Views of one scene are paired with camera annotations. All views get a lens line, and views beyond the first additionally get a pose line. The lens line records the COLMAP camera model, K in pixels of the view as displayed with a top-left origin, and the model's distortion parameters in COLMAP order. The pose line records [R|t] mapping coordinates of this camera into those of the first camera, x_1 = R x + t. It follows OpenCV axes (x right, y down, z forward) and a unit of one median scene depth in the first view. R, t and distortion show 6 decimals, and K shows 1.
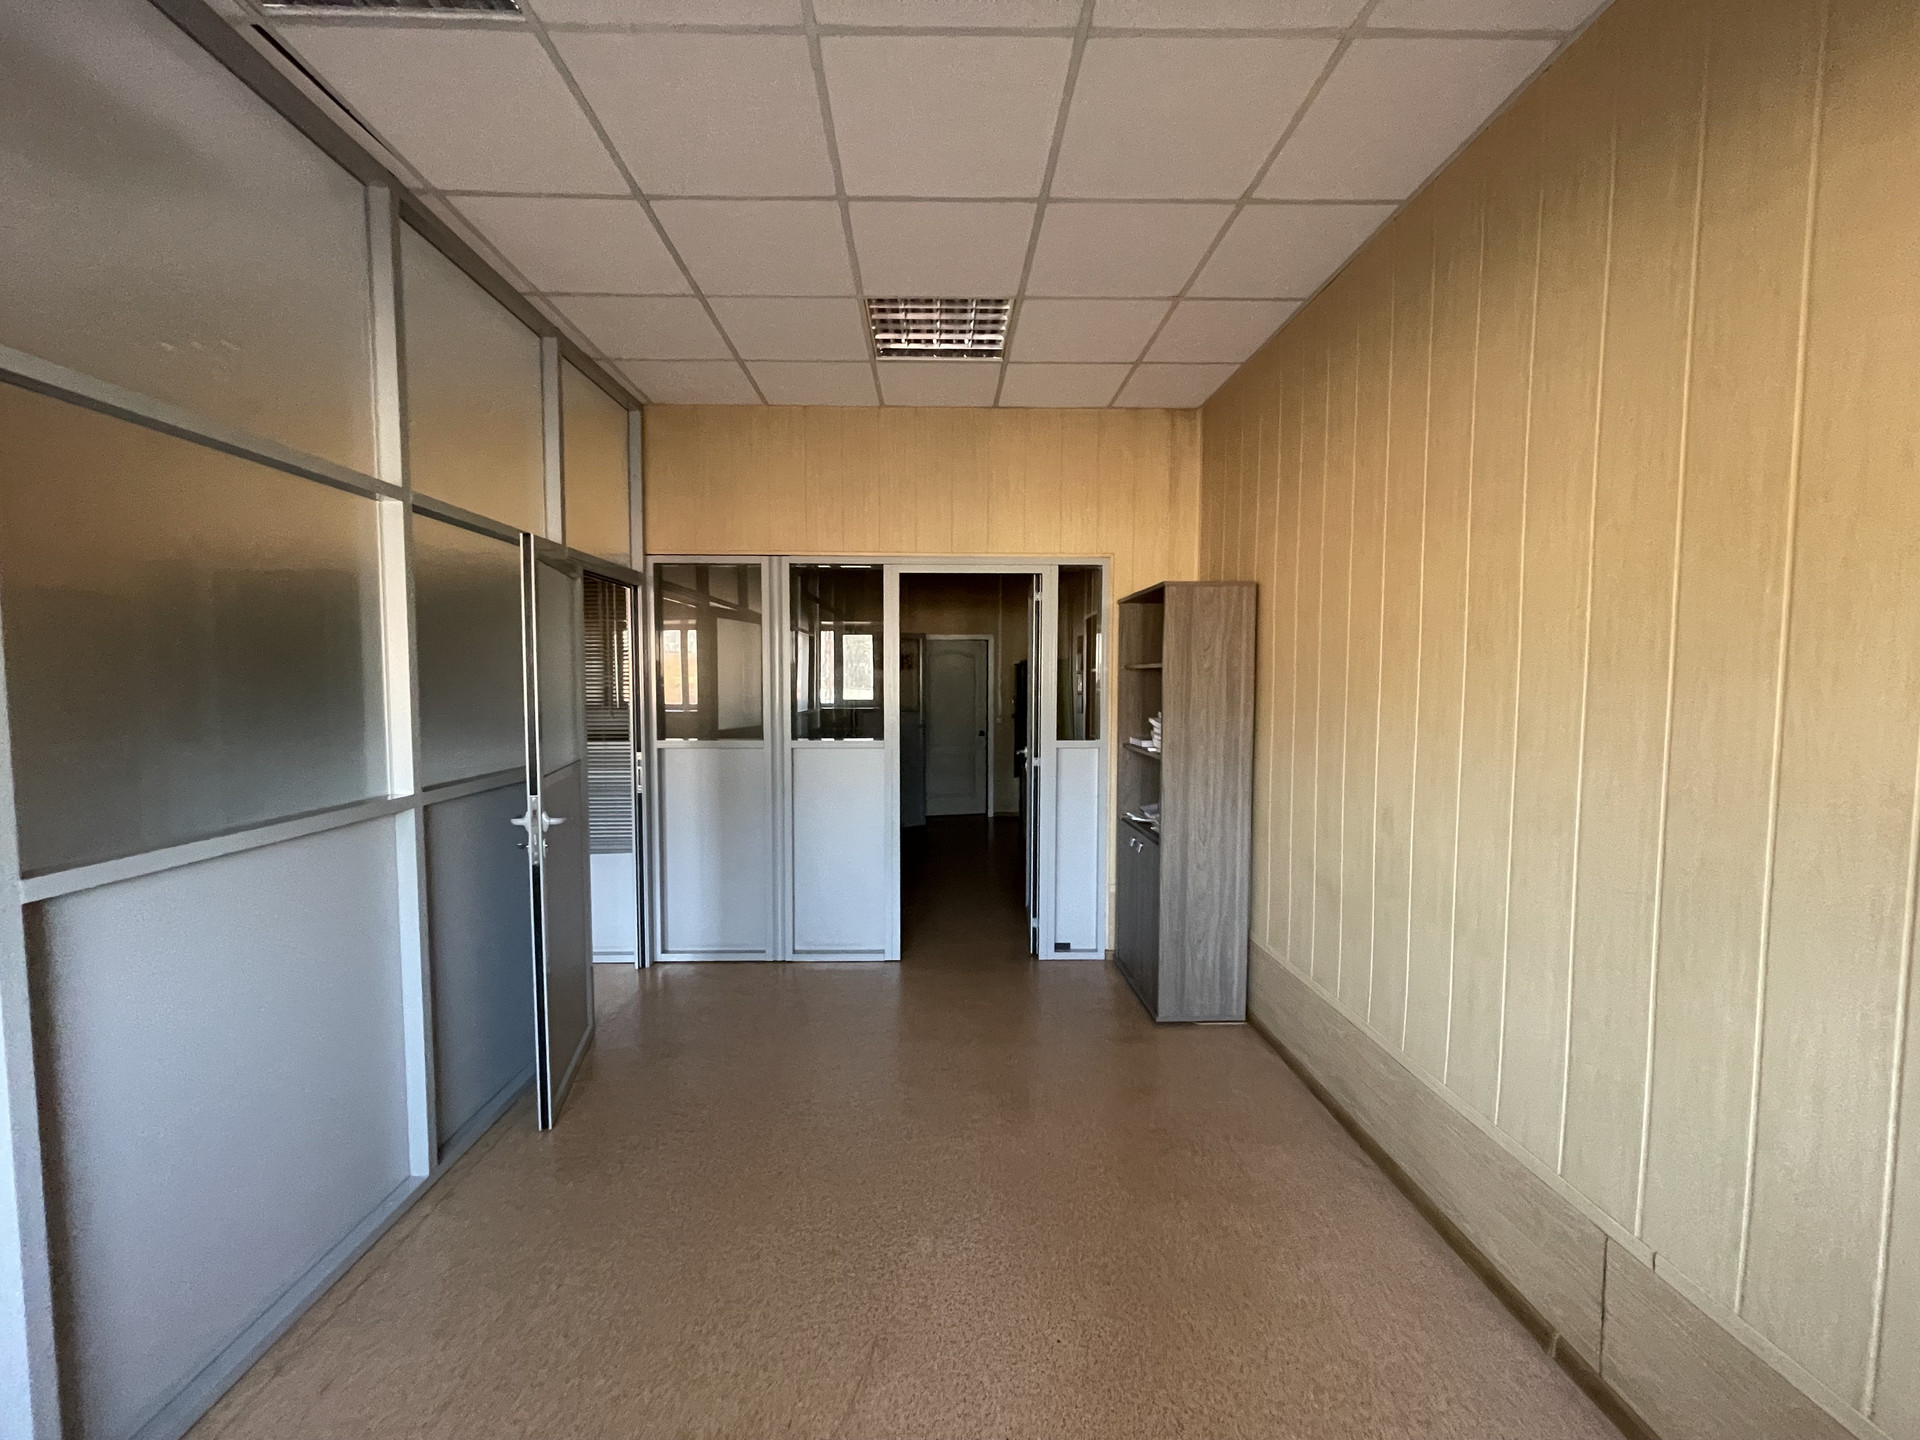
lens RADIAL K [[768.8, 0, 953.7], [0, 768.8, 726.4], [0, 0, 1]] dist [0.000757, -0.000303]
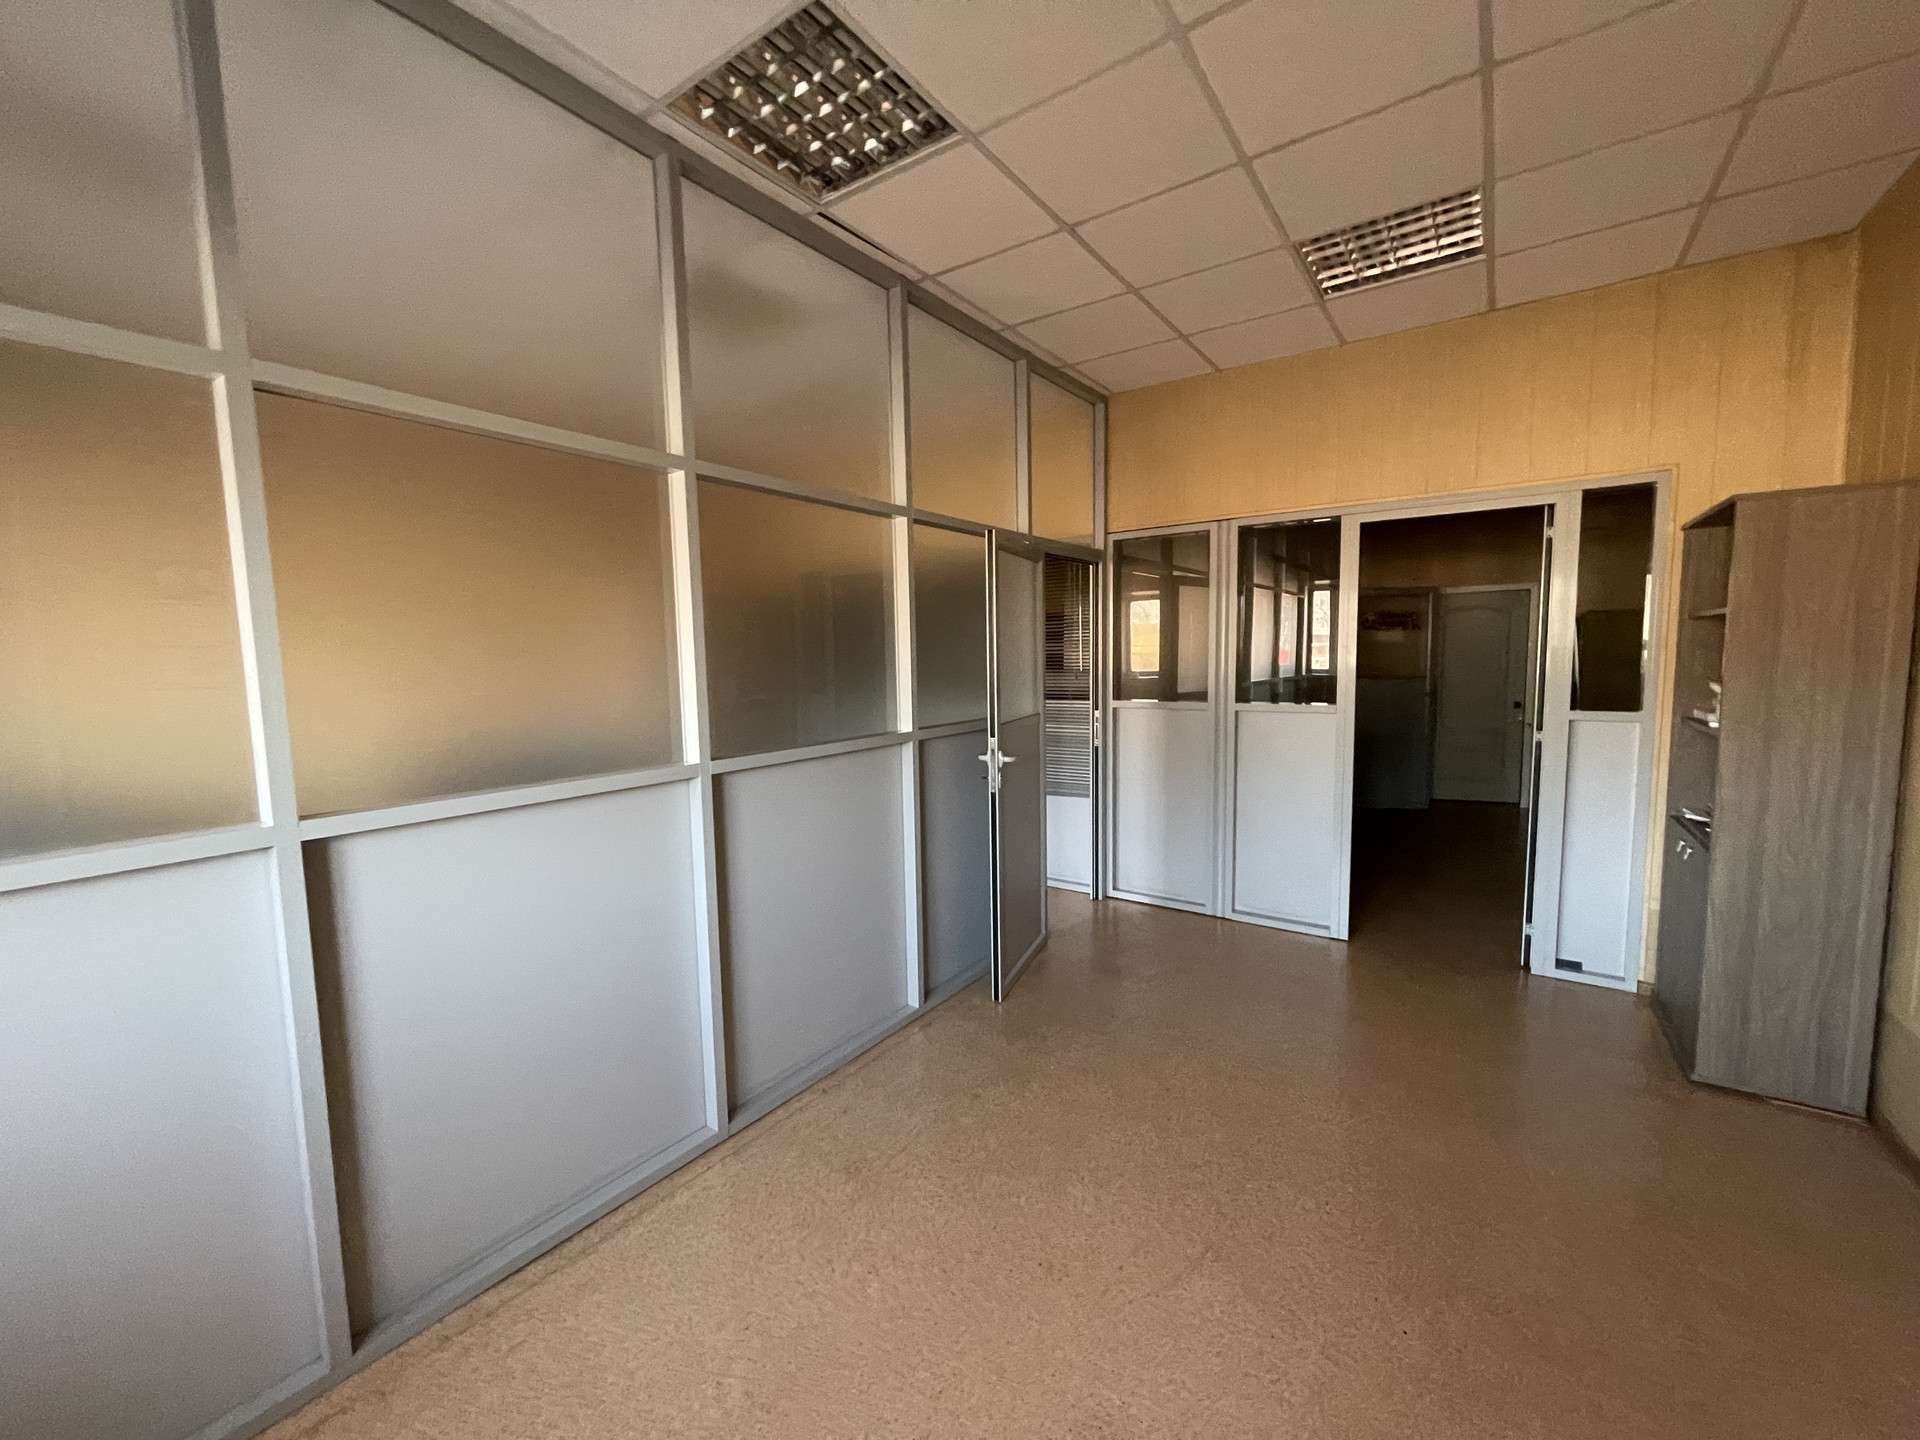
lens RADIAL K [[778.7, 0, 966.6], [0, 778.7, 727.6], [0, 0, 1]] dist [0.001122, -0.000263]
pose [[0.805594, 0.040685, -0.591070, 0.114649], [-0.016775, 0.998806, 0.045887, 0.009788], [0.592231, -0.027051, 0.805314, -0.037122]]
